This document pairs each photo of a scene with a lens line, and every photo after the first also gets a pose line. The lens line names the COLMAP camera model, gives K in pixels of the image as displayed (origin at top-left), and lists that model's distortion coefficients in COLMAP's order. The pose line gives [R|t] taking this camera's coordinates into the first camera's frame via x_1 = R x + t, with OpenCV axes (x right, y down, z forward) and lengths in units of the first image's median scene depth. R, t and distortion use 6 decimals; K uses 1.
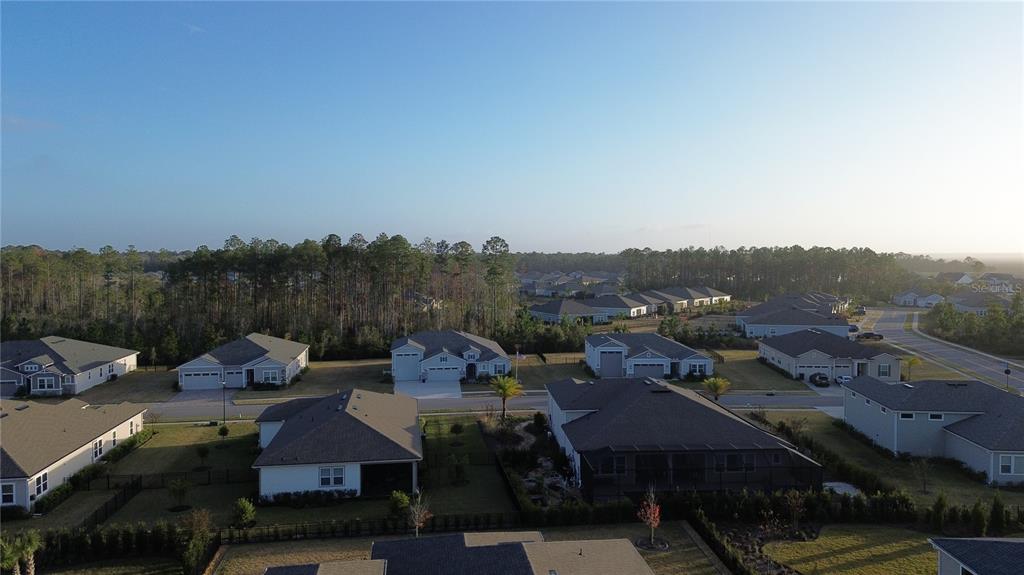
lens RADIAL K [[740.4, 0, 512.5], [0, 740.4, 287.9], [0, 0, 1]] dist [0.051484, -0.037308]
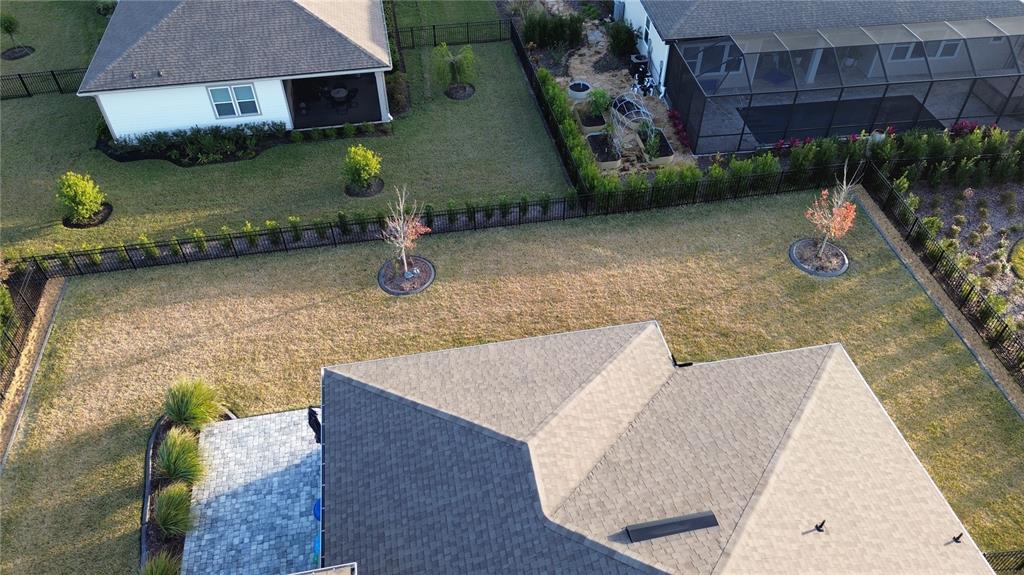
lens RADIAL K [[740.4, 0, 511.4], [0, 740.4, 282.2], [0, 0, 1]] dist [0.051484, -0.037308]
pose [[0.999028, -0.032741, 0.029523, -0.063749], [0.005265, 0.753484, 0.657445, -0.016972], [-0.043771, -0.656650, 0.752924, 0.560204]]
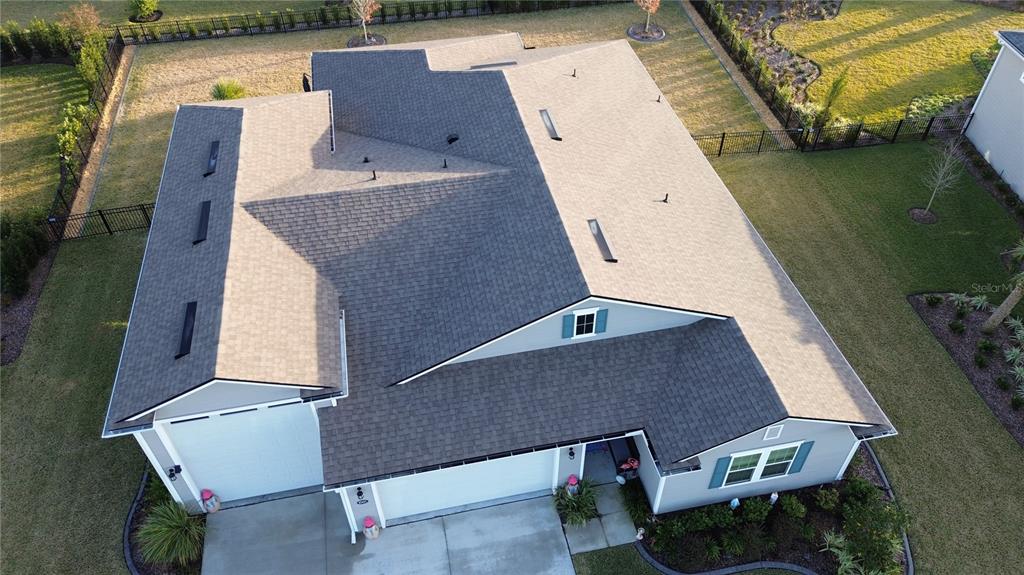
lens RADIAL K [[740.4, 0, 511.5], [0, 740.4, 291.5], [0, 0, 1]] dist [0.051484, -0.037308]
pose [[0.998105, -0.044540, 0.042457, -0.014053], [0.004855, 0.744838, 0.667228, -0.002338], [-0.061342, -0.665757, 0.743643, 0.181953]]
